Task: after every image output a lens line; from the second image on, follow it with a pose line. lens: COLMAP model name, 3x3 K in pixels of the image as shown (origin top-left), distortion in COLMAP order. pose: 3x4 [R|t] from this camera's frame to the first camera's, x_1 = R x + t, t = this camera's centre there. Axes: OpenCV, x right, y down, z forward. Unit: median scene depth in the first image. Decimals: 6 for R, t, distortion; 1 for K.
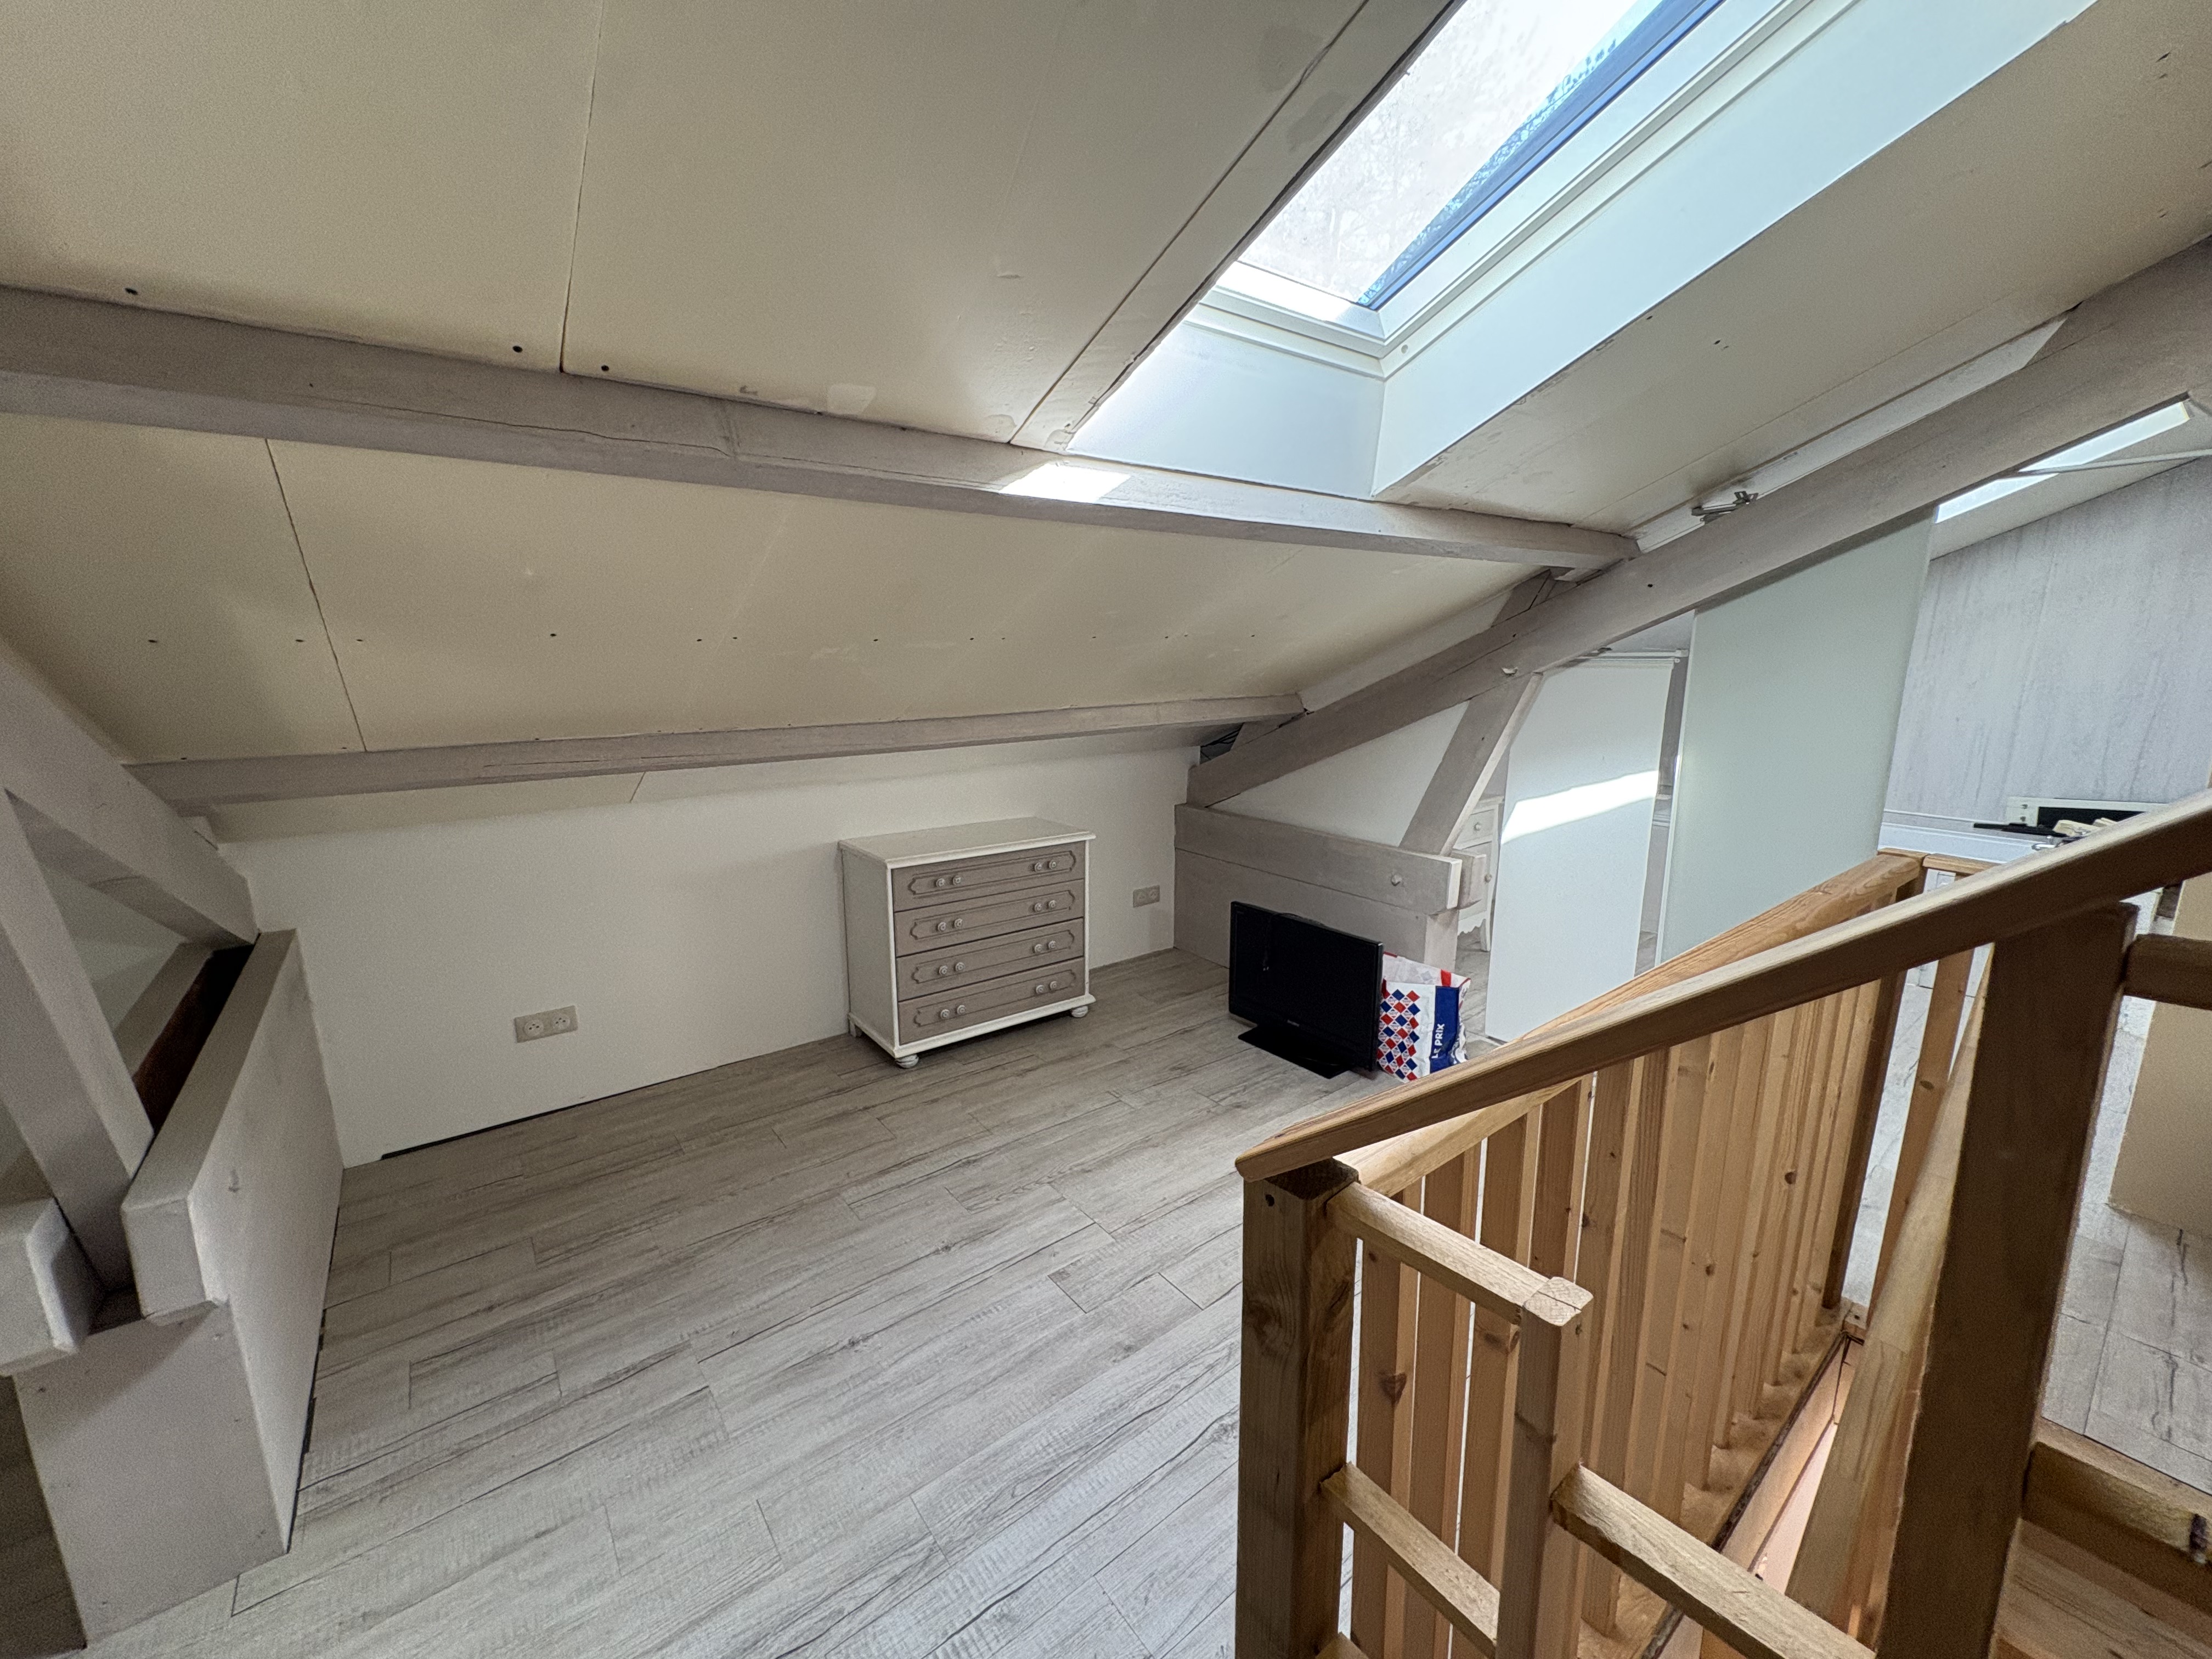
lens RADIAL K [[881.4, 0, 1101.3], [0, 881.4, 829.9], [0, 0, 1]] dist [-0.002267, 0.000052]
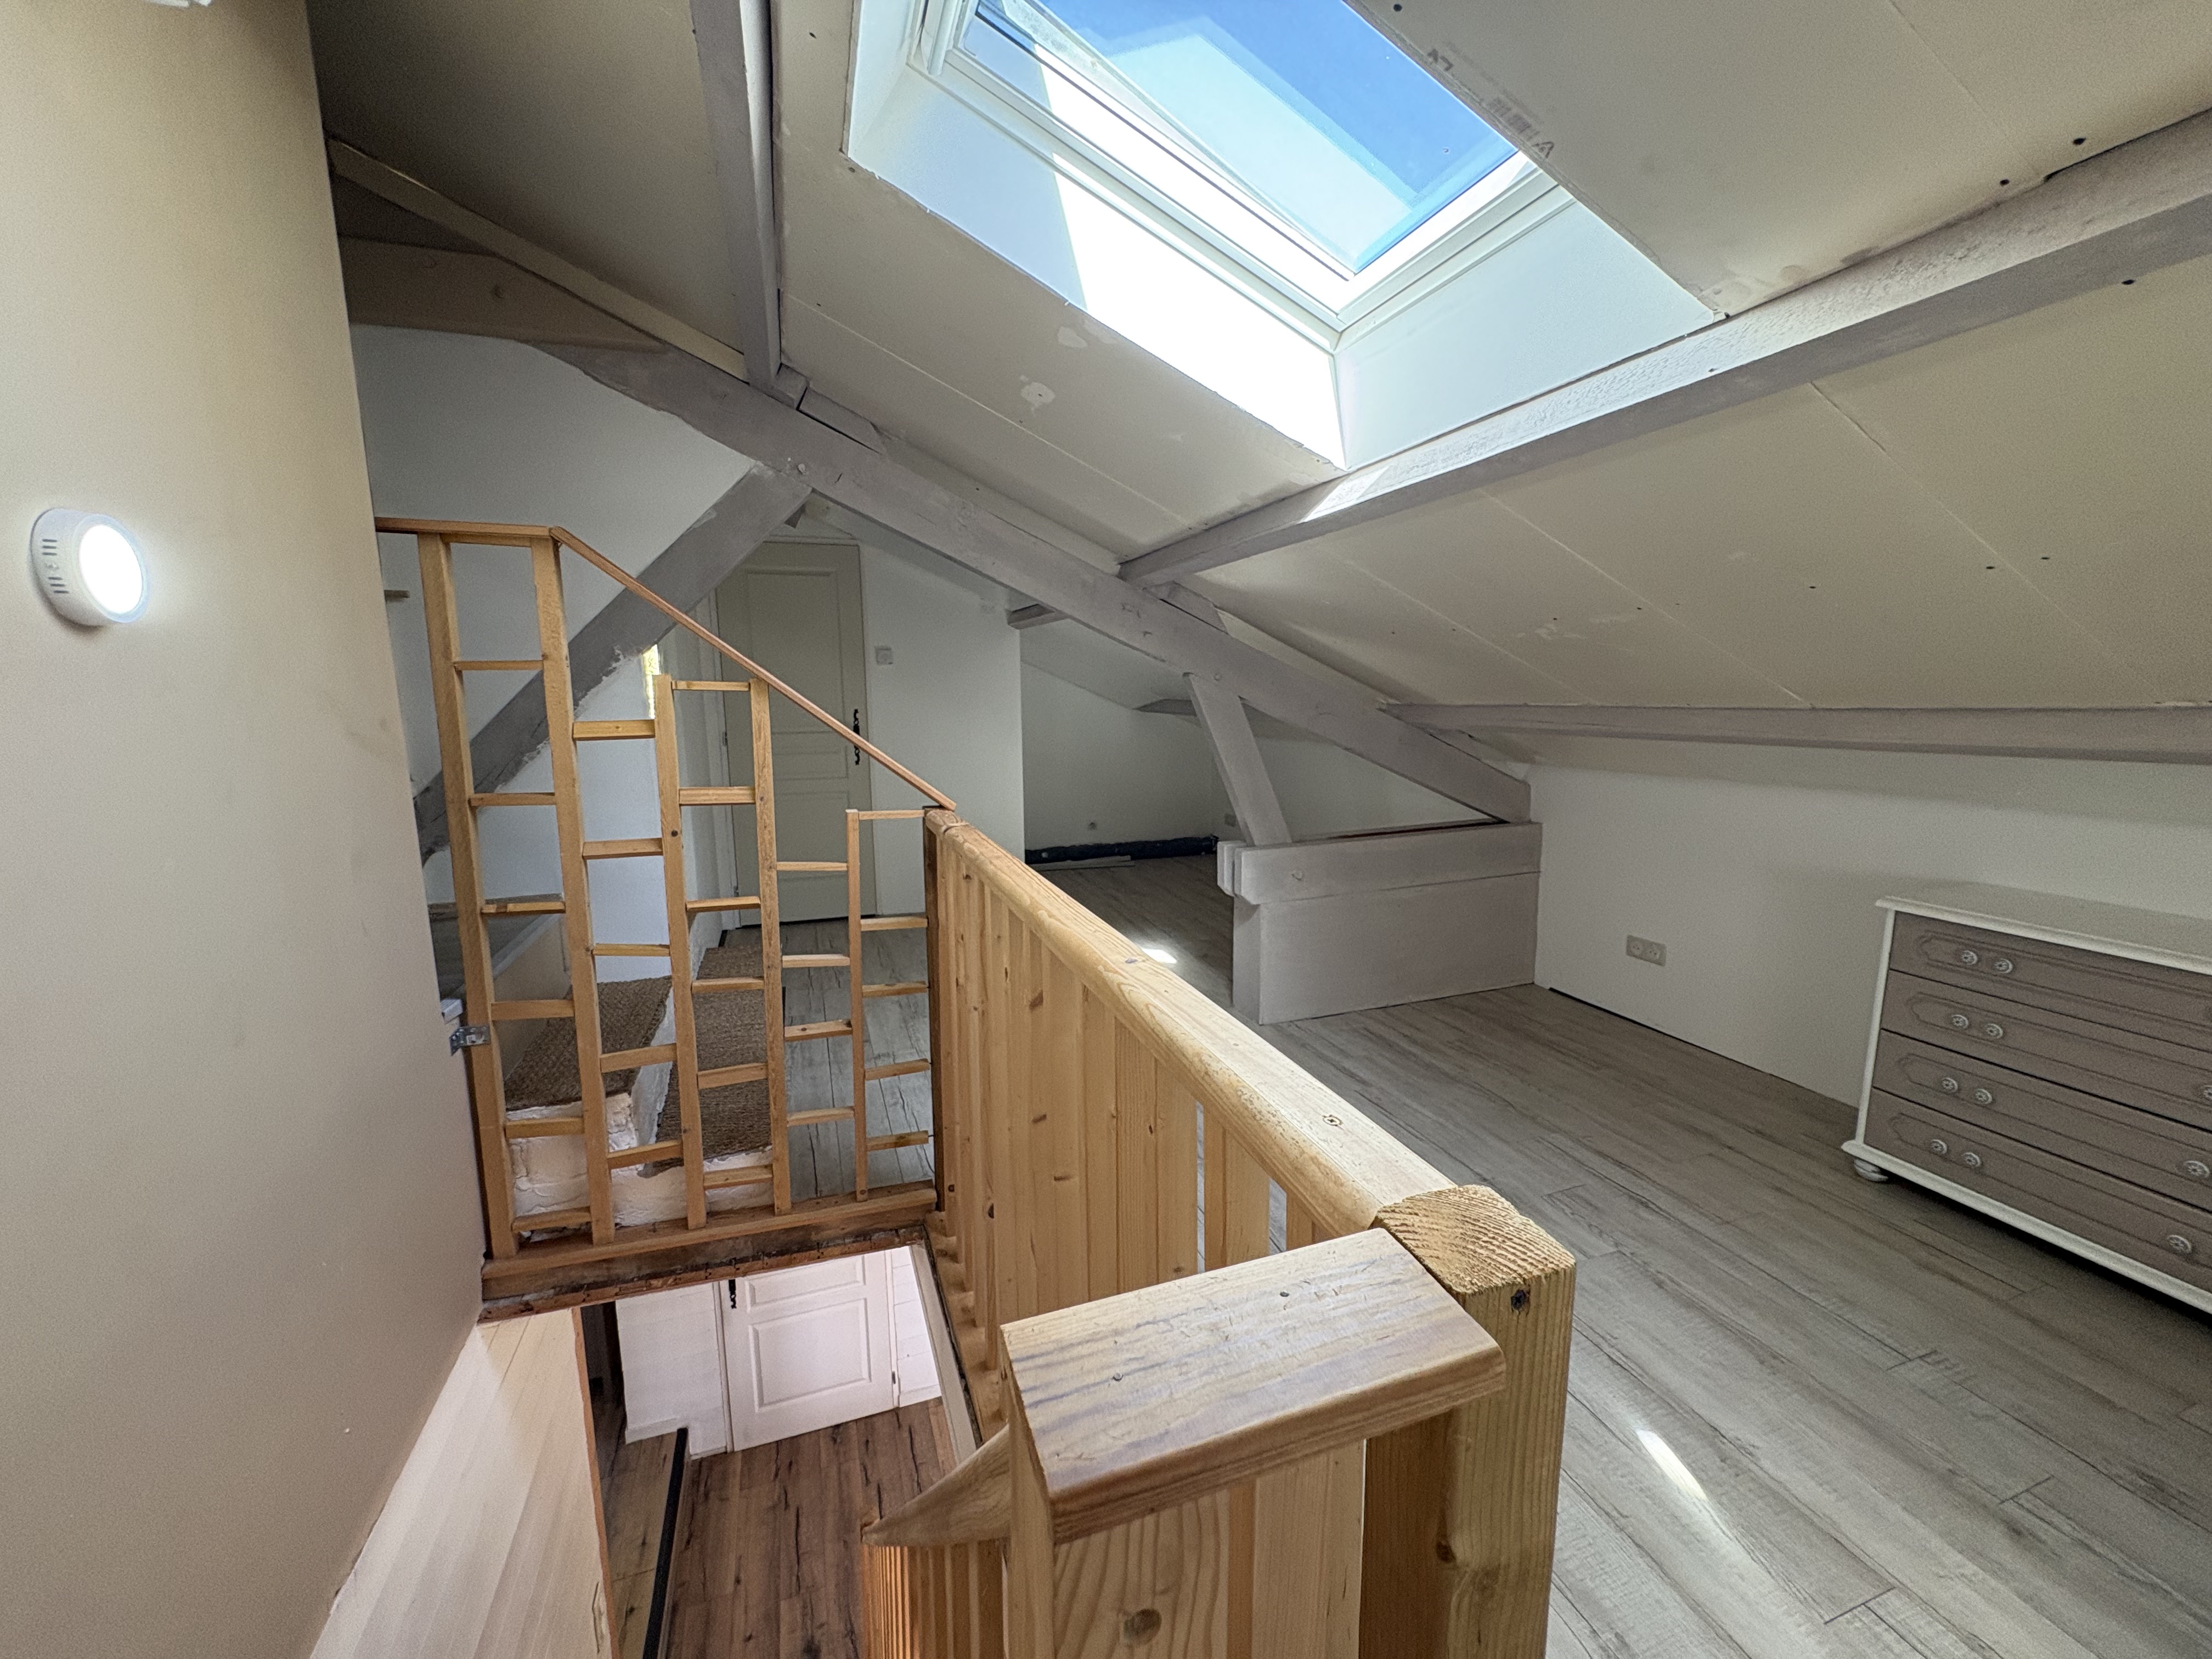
lens RADIAL K [[881.4, 0, 1103.2], [0, 881.4, 826.5], [0, 0, 1]] dist [-0.002267, 0.000052]
pose [[-0.312607, 0.150916, -0.937817, 0.736106], [-0.178123, 0.960471, 0.213936, -0.072046], [0.933032, 0.233924, -0.273368, 0.604825]]
